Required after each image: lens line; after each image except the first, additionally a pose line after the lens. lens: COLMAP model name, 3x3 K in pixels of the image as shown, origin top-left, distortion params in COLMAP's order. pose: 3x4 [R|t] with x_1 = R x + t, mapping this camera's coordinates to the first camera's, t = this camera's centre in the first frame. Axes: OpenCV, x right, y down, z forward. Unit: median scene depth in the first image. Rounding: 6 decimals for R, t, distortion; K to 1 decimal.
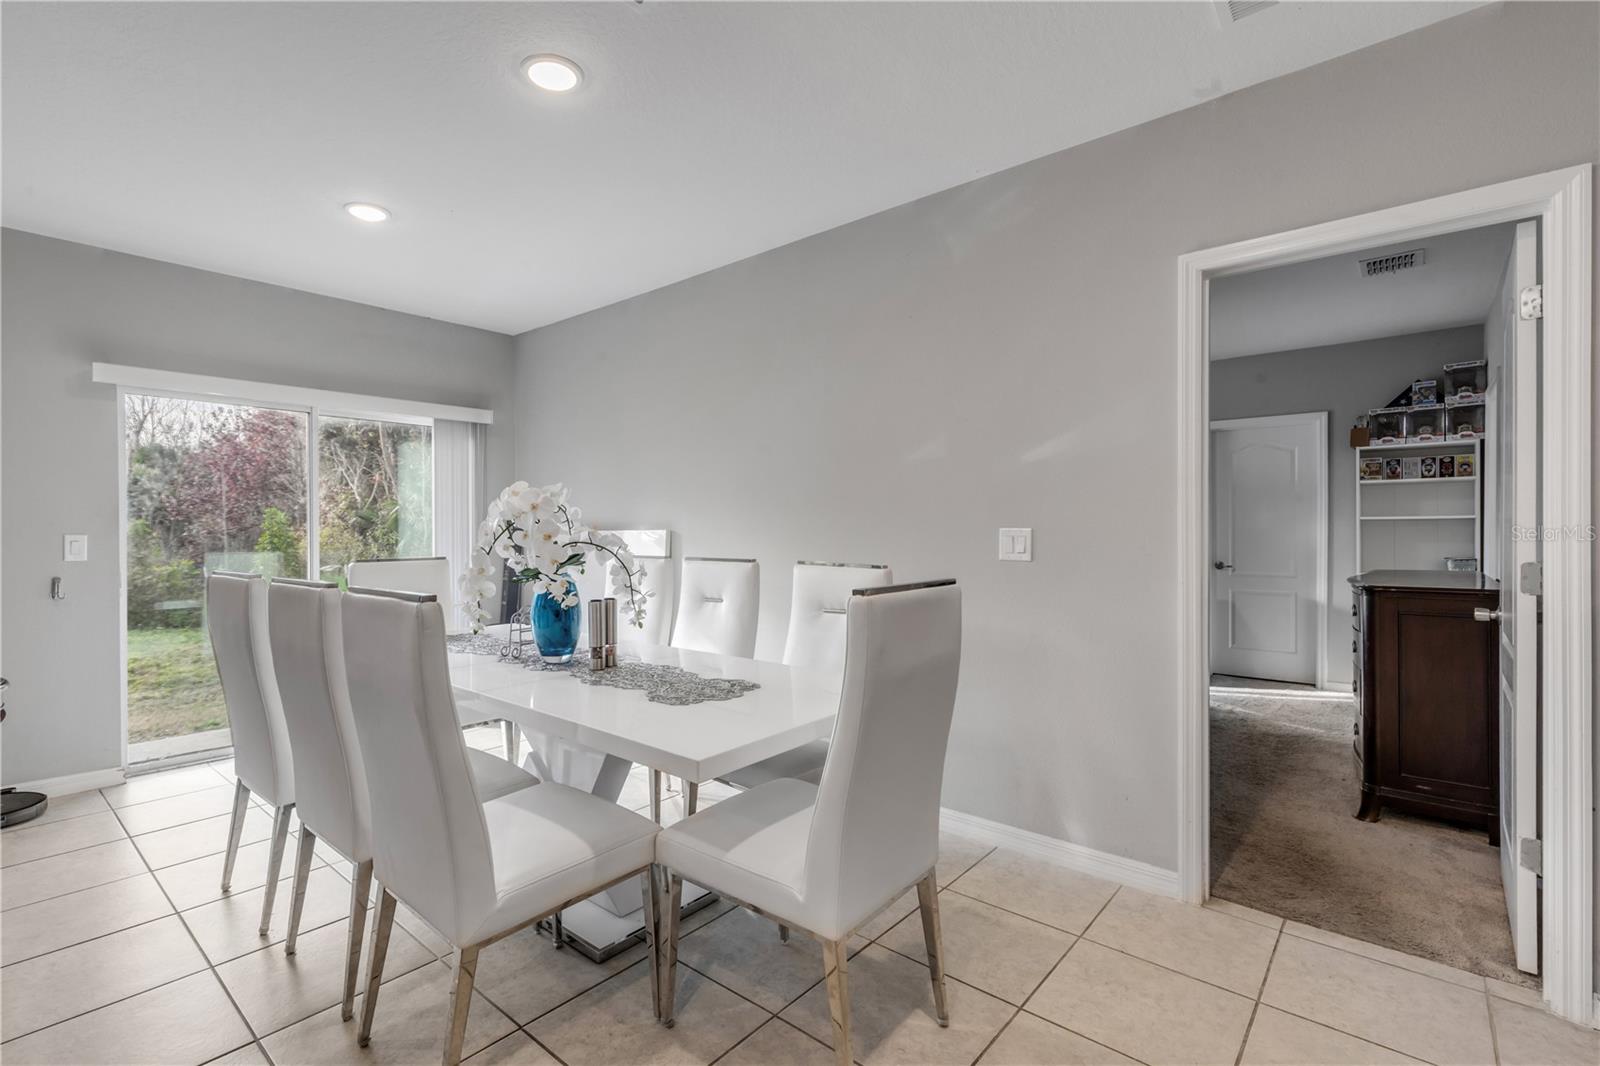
lens RADIAL K [[728.4, 0, 765.4], [0, 728.4, 532.7], [0, 0, 1]] dist [0.001106, -0.000009]
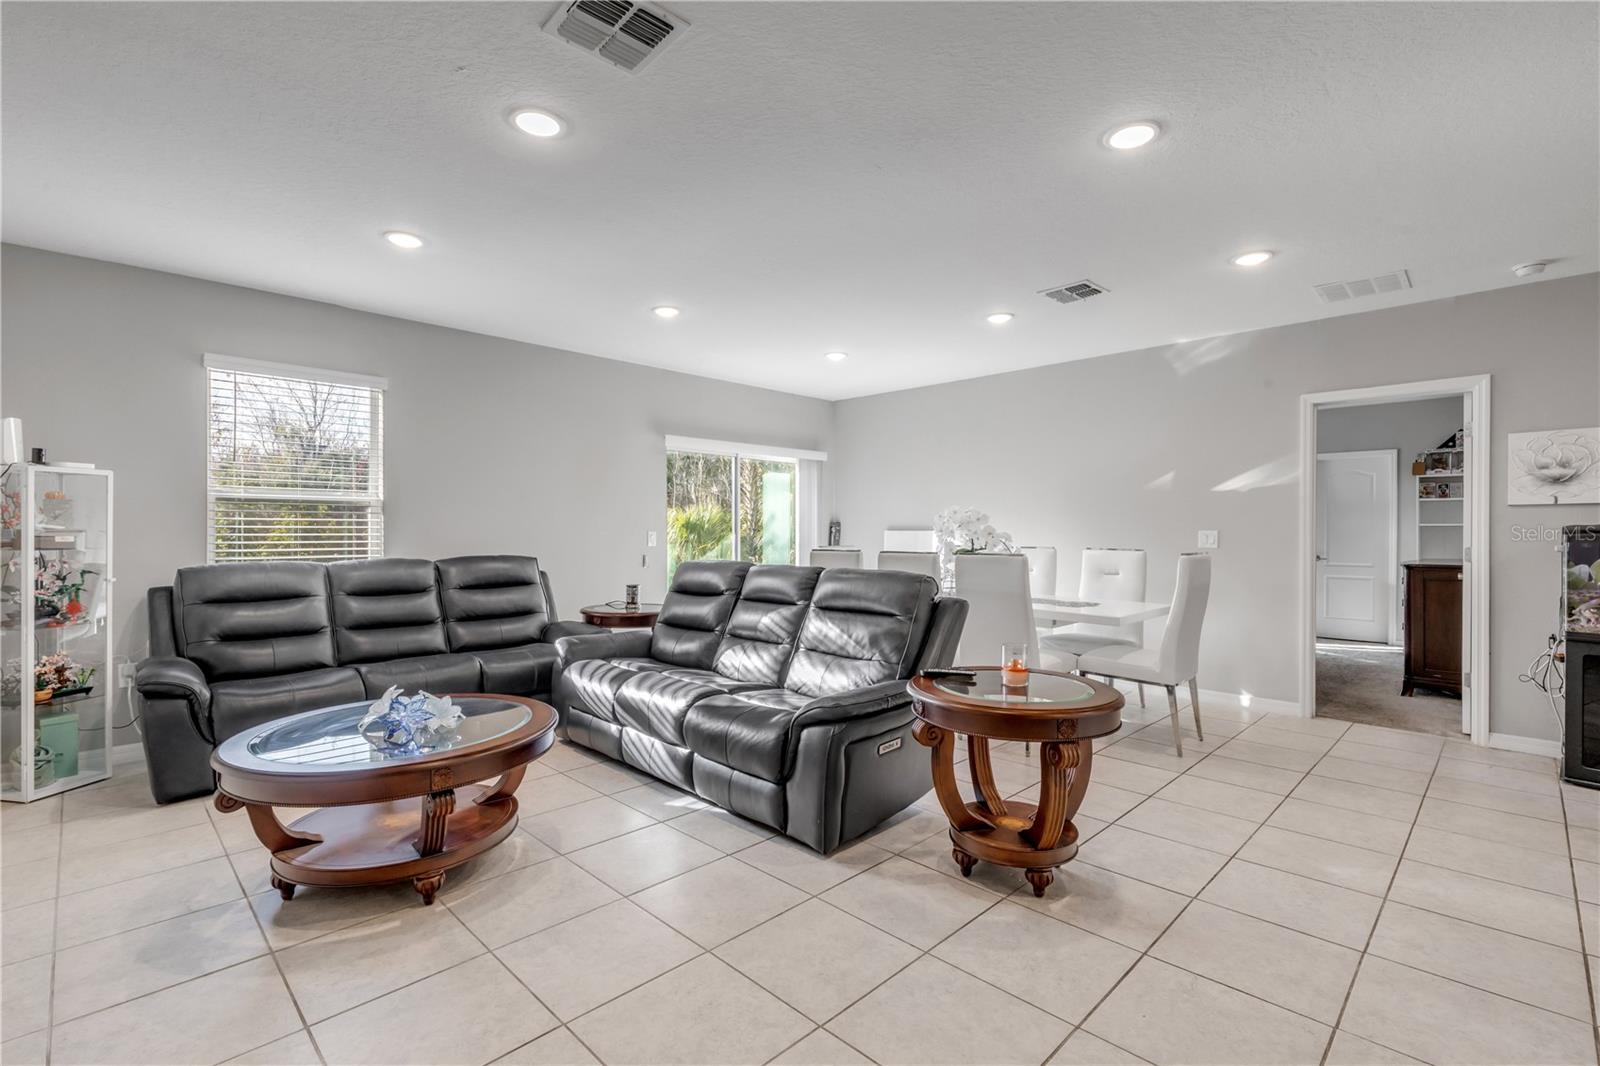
lens RADIAL K [[722.1, 0, 803.1], [0, 722.1, 532.4], [0, 0, 1]] dist [0.001585, 0.000232]
pose [[0.998406, 0.004862, -0.056232, -0.481129], [-0.004886, 0.999988, -0.000298, 0.002908], [0.056230, 0.000573, 0.998418, -0.744606]]
